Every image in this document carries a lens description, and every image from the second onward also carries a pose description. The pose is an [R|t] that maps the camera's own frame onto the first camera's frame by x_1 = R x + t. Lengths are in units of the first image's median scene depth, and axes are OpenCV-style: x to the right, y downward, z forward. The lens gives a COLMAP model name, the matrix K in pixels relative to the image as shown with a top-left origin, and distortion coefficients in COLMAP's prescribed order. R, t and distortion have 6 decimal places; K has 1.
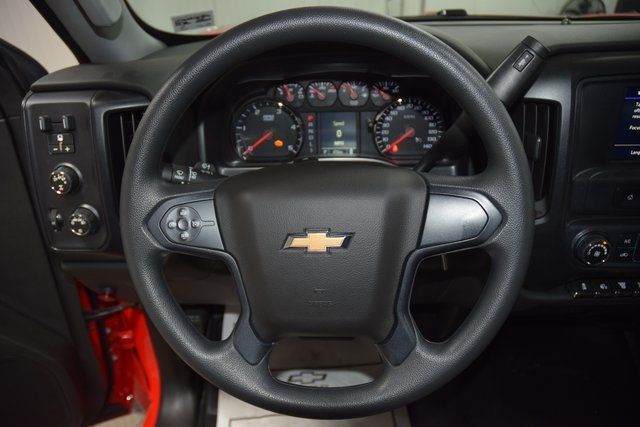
lens RADIAL K [[486.9, 0, 320.0], [0, 486.9, 213.5], [0, 0, 1]] dist [-0.165205, 0.115287]
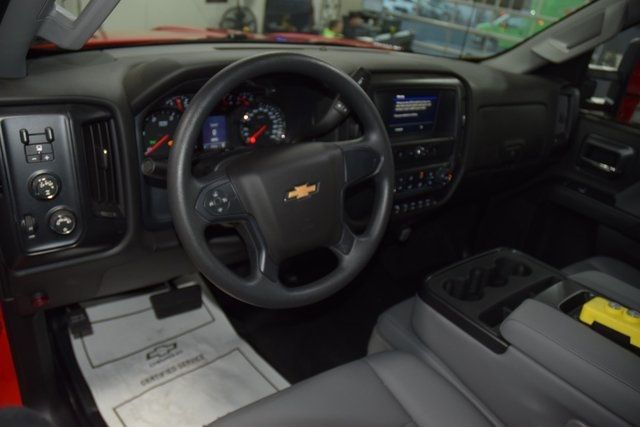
lens RADIAL K [[486.9, 0, 320.0], [0, 486.9, 213.5], [0, 0, 1]] dist [-0.165205, 0.115287]
pose [[0.775203, -0.160632, 0.610949, -0.598976], [0.161255, 0.985408, 0.054478, 0.030535], [-0.610785, 0.056287, 0.789794, -0.217199]]
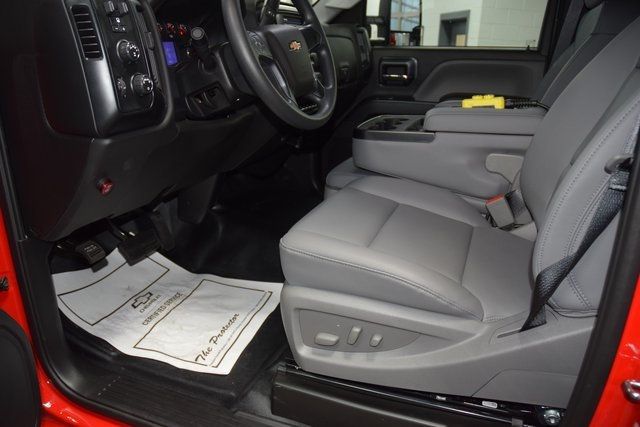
lens RADIAL K [[486.9, 0, 320.0], [0, 486.9, 213.5], [0, 0, 1]] dist [-0.165205, 0.115287]
pose [[0.336545, -0.275895, 0.900344, -1.389568], [0.455187, 0.884656, 0.100940, 0.380897], [-0.824344, 0.375854, 0.423310, 0.130215]]
